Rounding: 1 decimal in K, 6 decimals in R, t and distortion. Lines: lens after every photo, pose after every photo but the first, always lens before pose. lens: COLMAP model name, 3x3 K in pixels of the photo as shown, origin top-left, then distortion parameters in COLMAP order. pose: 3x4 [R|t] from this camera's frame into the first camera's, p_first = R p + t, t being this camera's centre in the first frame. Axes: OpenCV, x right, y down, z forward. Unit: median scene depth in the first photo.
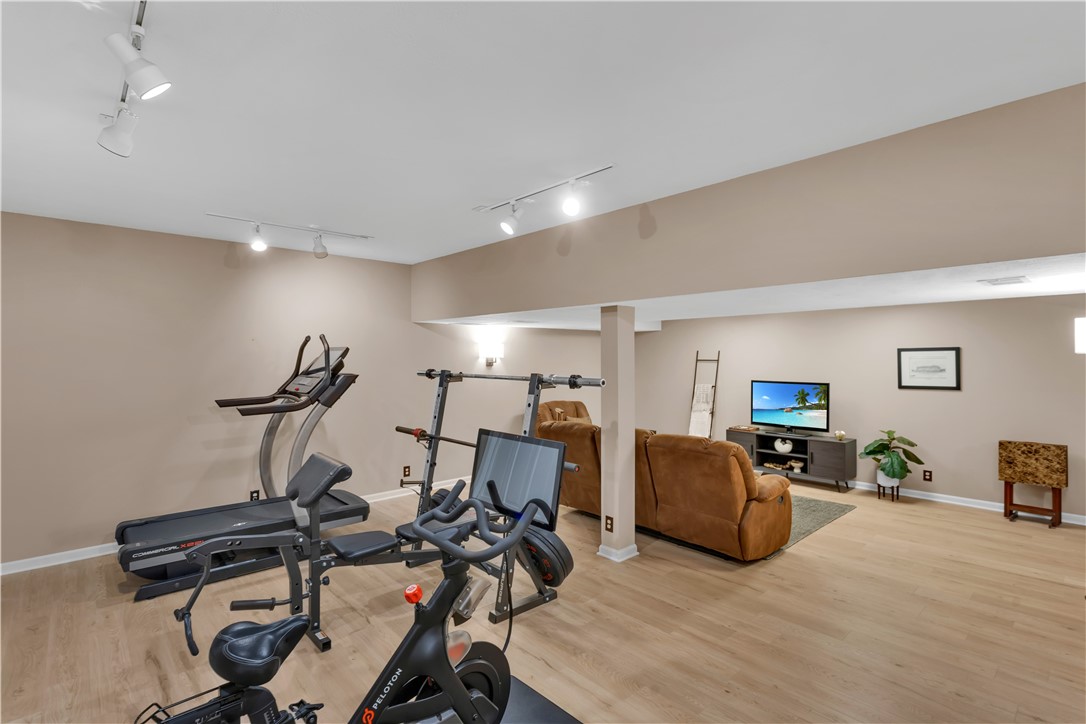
lens RADIAL K [[523.2, 0, 539.0], [0, 523.2, 359.3], [0, 0, 1]] dist [0.001760, 0.001716]
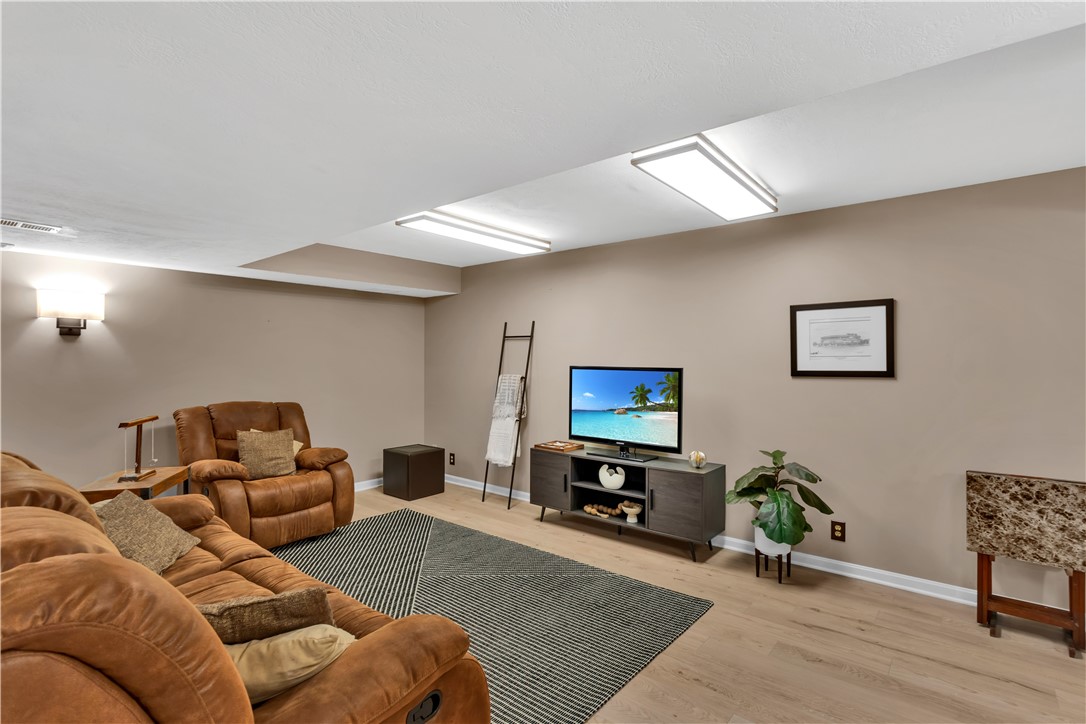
lens RADIAL K [[523.2, 0, 546.7], [0, 523.2, 362.9], [0, 0, 1]] dist [0.001760, 0.001716]
pose [[0.988858, 0.009564, 0.148553, 0.348682], [-0.008897, 0.999947, -0.005156, 0.047770], [-0.148594, 0.003776, 0.988891, 0.491929]]
